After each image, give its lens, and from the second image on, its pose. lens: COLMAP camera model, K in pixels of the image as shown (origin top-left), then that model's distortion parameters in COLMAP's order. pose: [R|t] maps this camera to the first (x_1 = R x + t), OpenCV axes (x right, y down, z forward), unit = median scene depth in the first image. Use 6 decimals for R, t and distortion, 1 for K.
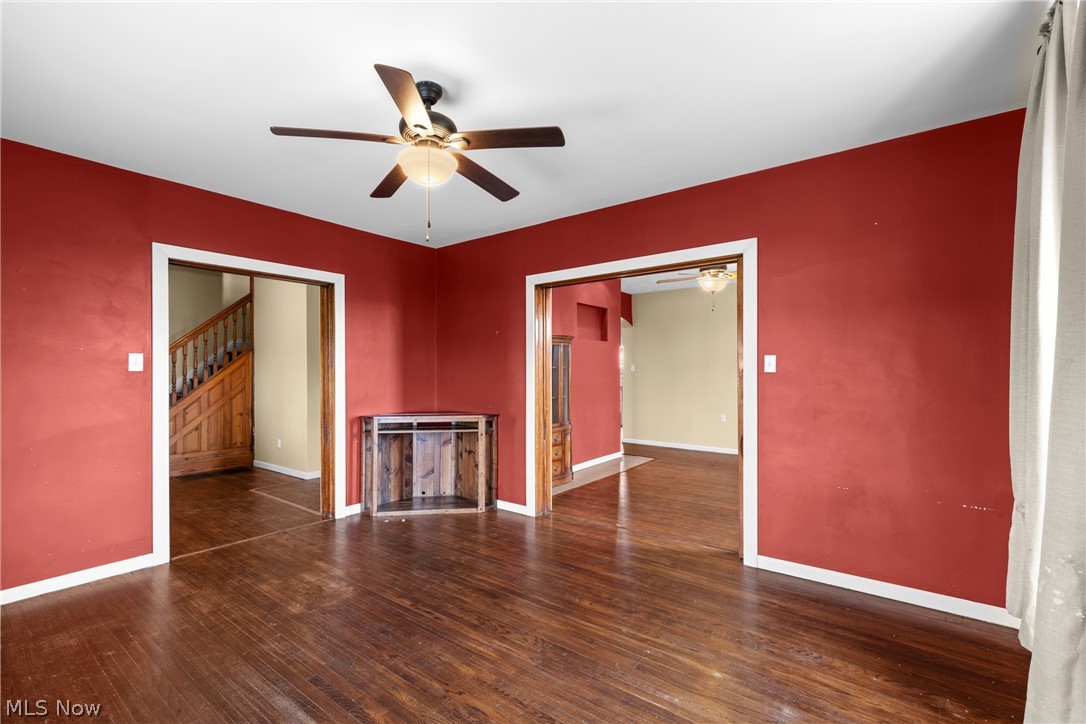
lens RADIAL K [[493.3, 0, 542.2], [0, 493.3, 366.4], [0, 0, 1]] dist [0.001486, 0.000562]
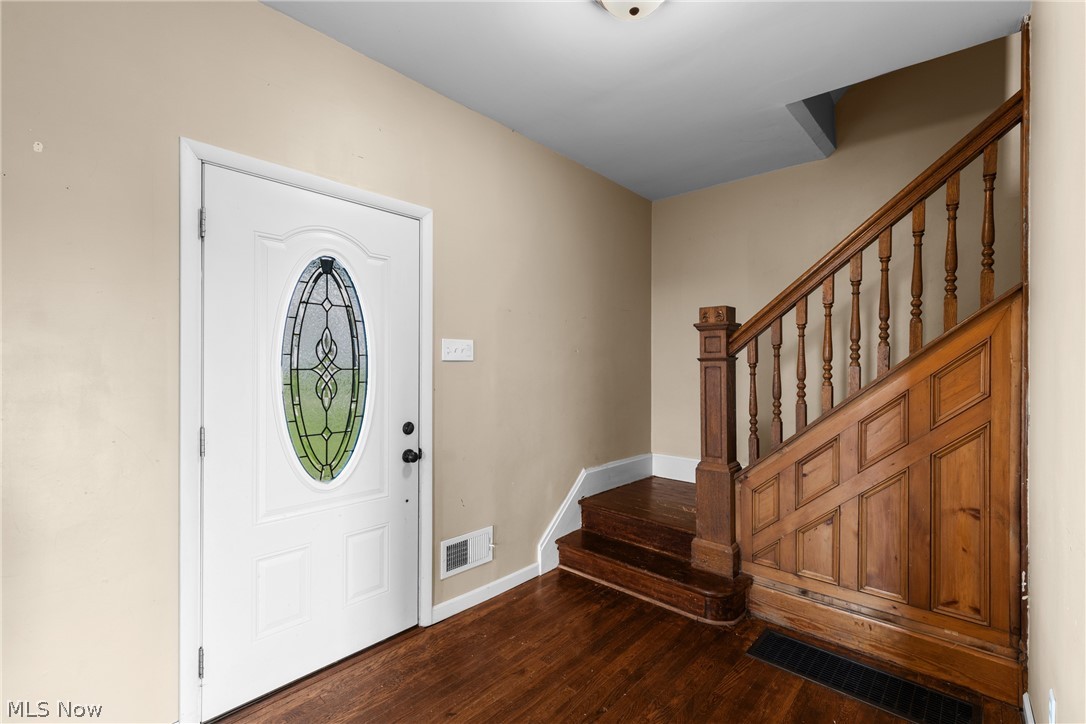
lens RADIAL K [[493.3, 0, 544.3], [0, 493.3, 359.9], [0, 0, 1]] dist [0.001486, 0.000562]
pose [[-0.066259, -0.001116, -0.997802, -0.297869], [0.000784, 0.999999, -0.001171, 0.004445], [0.997802, -0.000860, -0.066258, 0.773106]]
